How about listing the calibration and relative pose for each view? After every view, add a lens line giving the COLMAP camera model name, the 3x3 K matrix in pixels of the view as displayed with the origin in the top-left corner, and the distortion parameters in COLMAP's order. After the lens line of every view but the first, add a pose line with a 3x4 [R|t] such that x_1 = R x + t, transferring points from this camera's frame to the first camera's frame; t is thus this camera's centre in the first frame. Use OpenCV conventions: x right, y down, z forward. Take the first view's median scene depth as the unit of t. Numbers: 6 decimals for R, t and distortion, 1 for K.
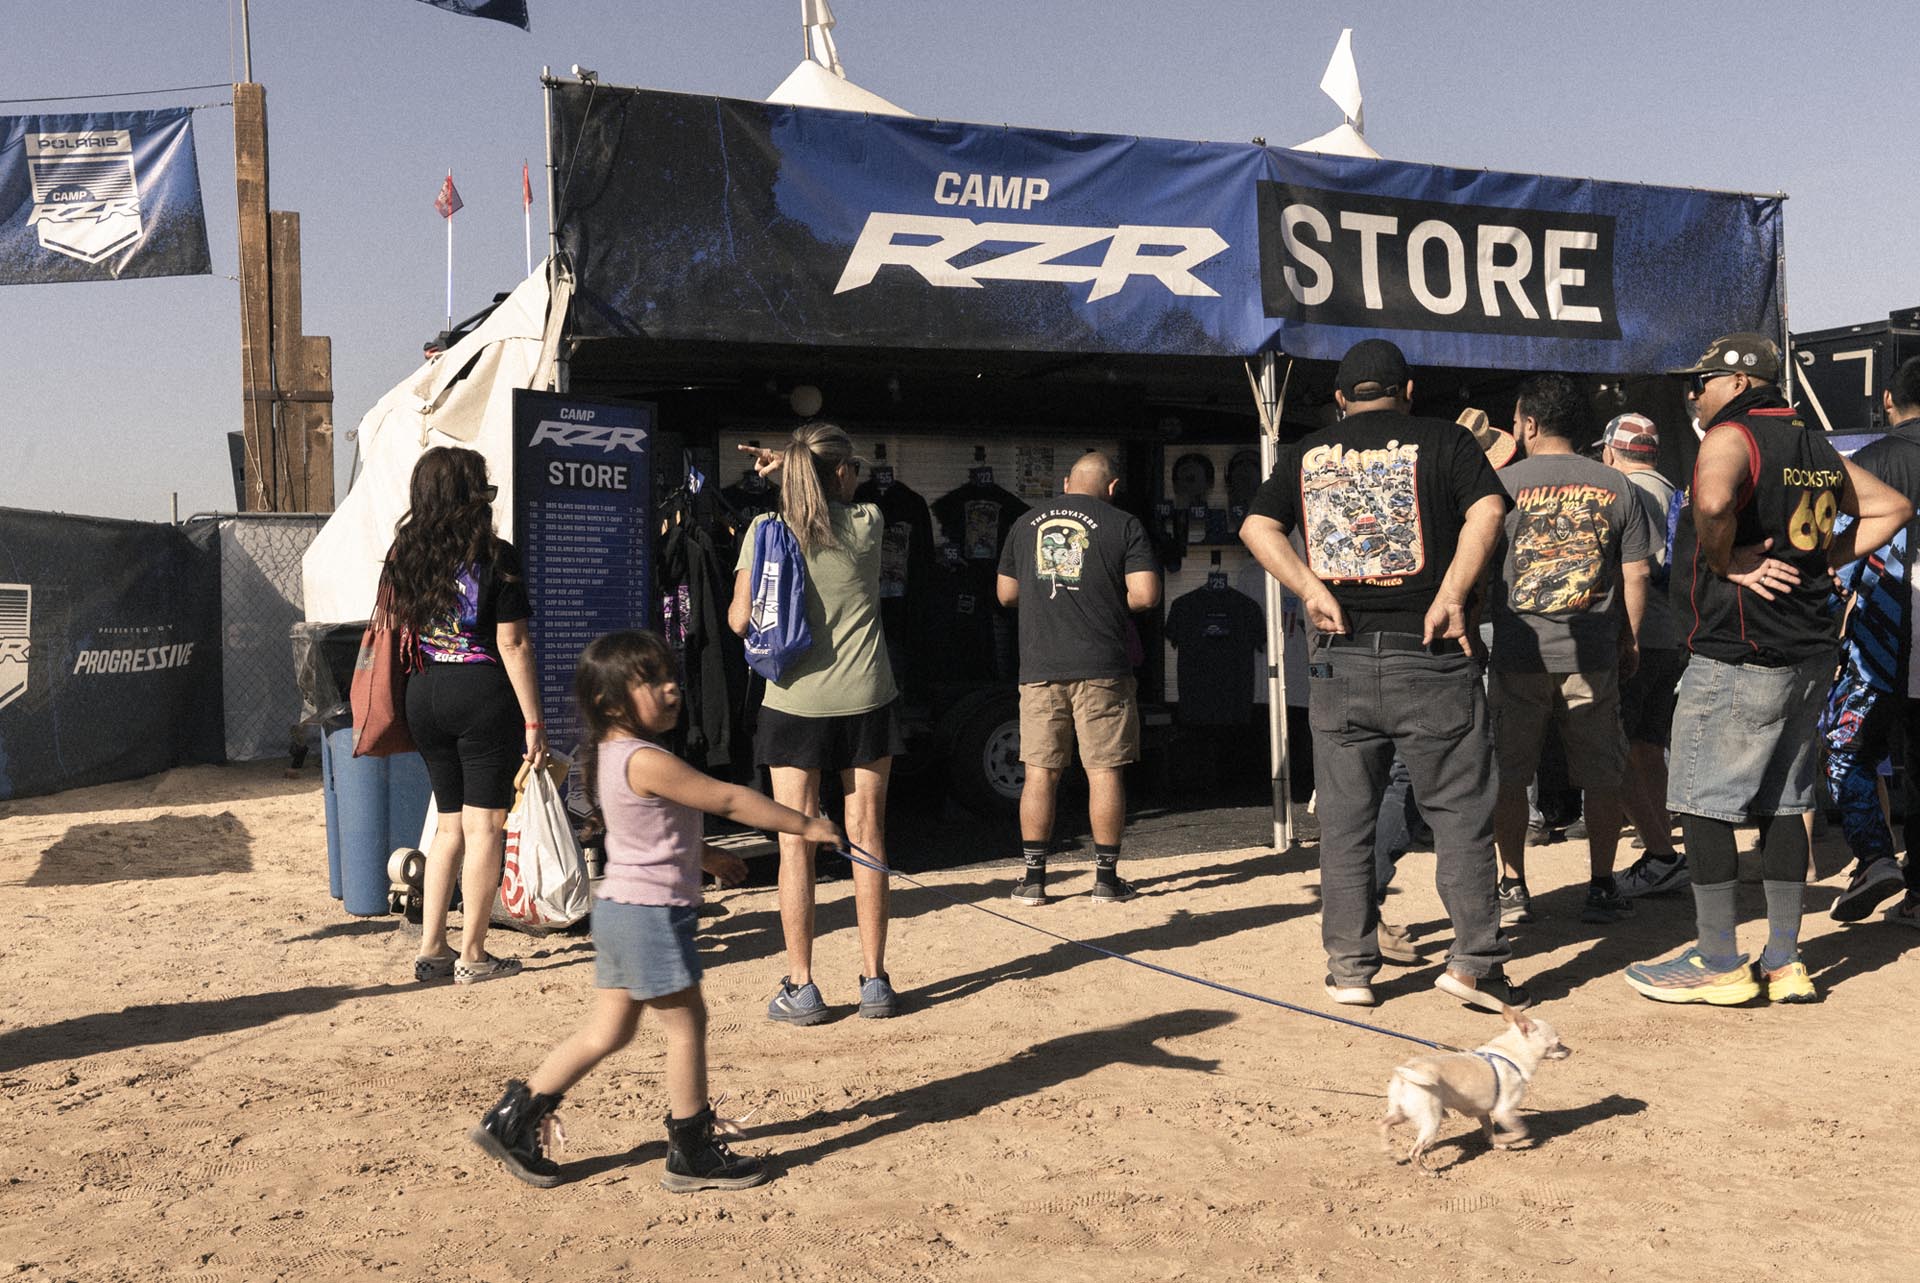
lens RADIAL K [[1881.0, 0, 960.3], [0, 1881.0, 638.2], [0, 0, 1]] dist [0.012787, 0.000000]
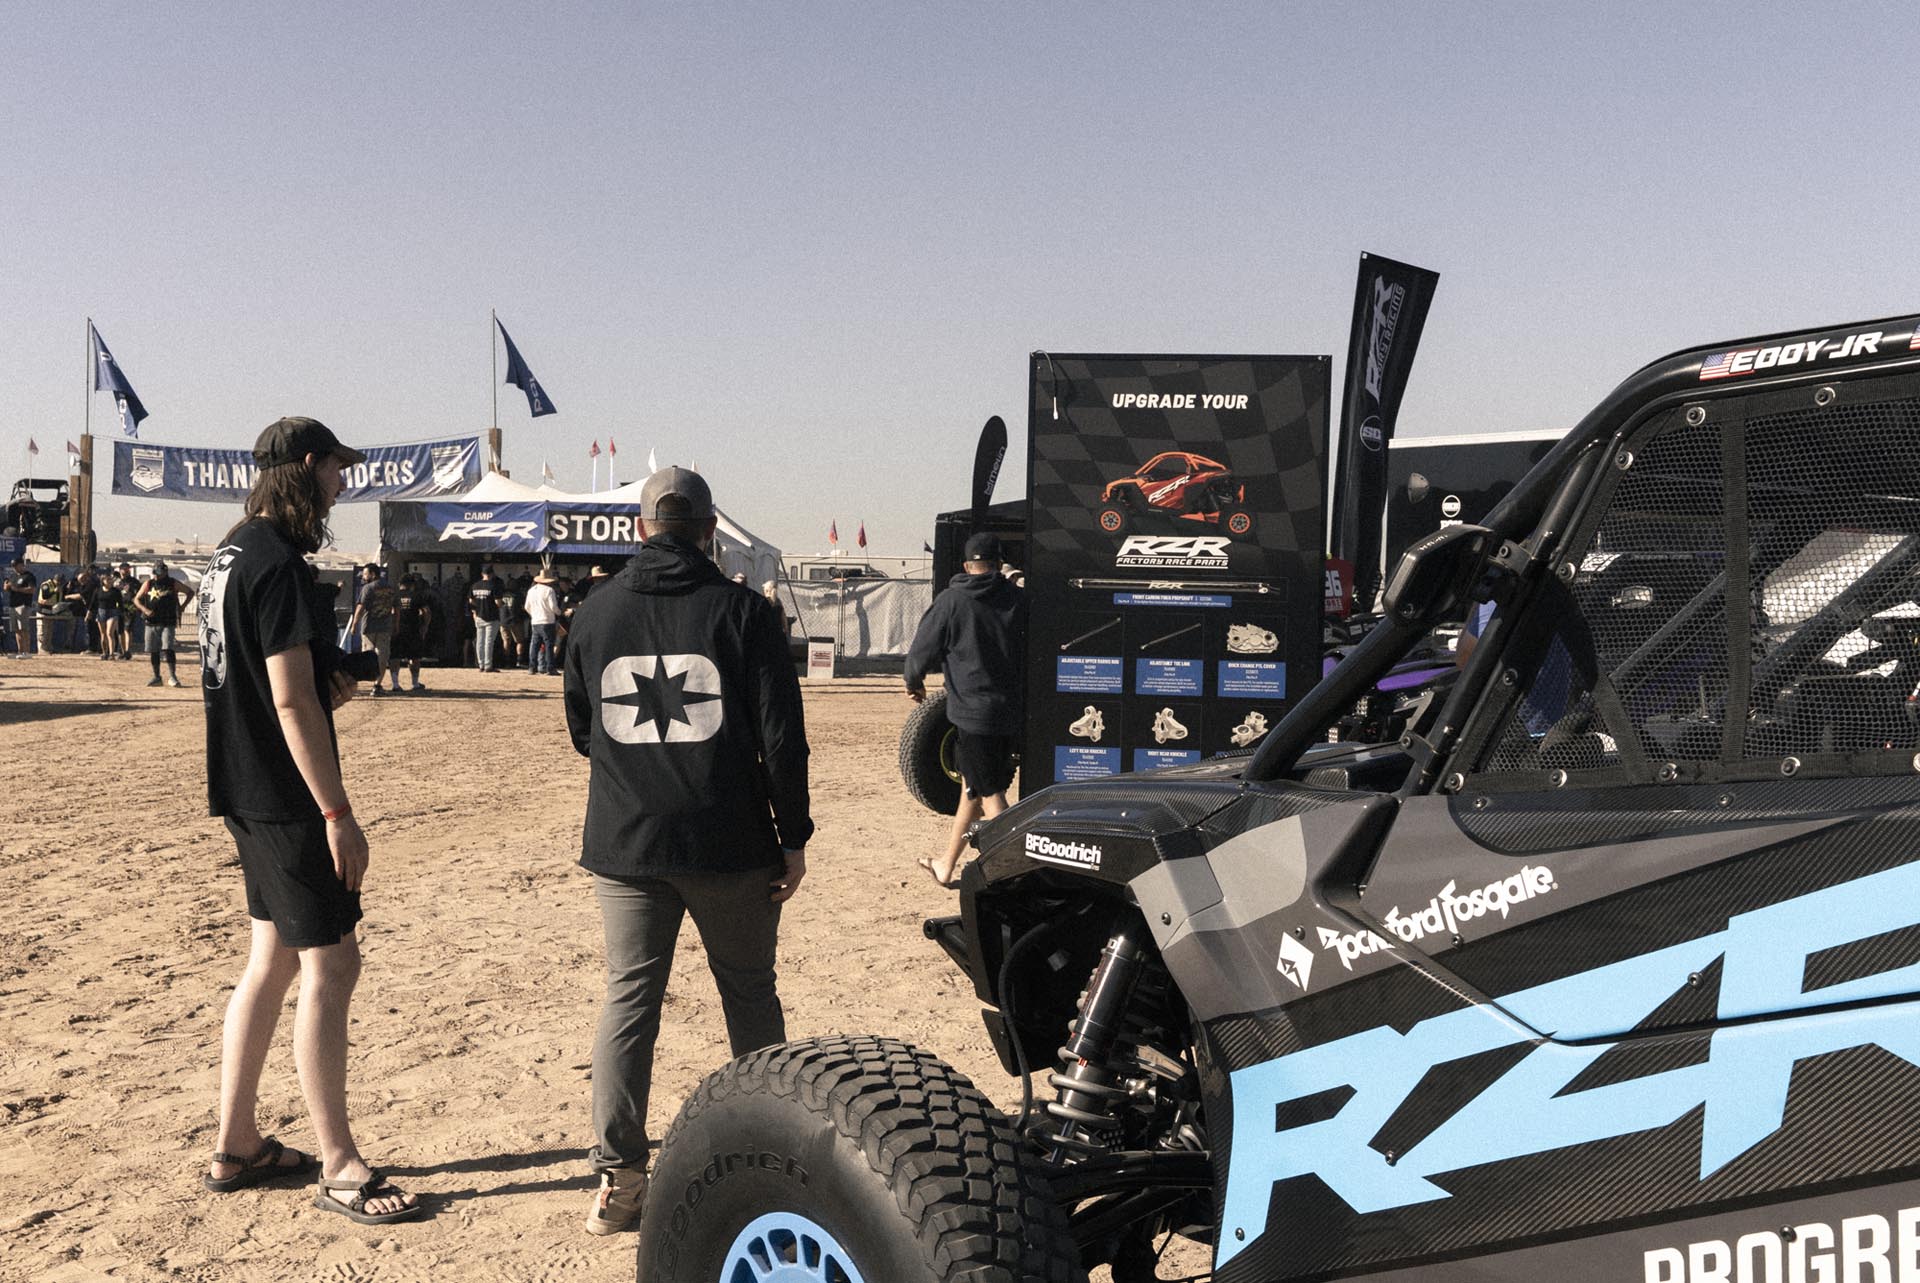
lens RADIAL K [[1881.0, 0, 959.6], [0, 1881.0, 642.0], [0, 0, 1]] dist [0.012787, 0.000000]
pose [[0.867001, 0.051963, -0.495589, 2.922949], [-0.040788, 0.998611, 0.033350, -0.125468], [0.496633, -0.008700, 0.867917, -2.073493]]
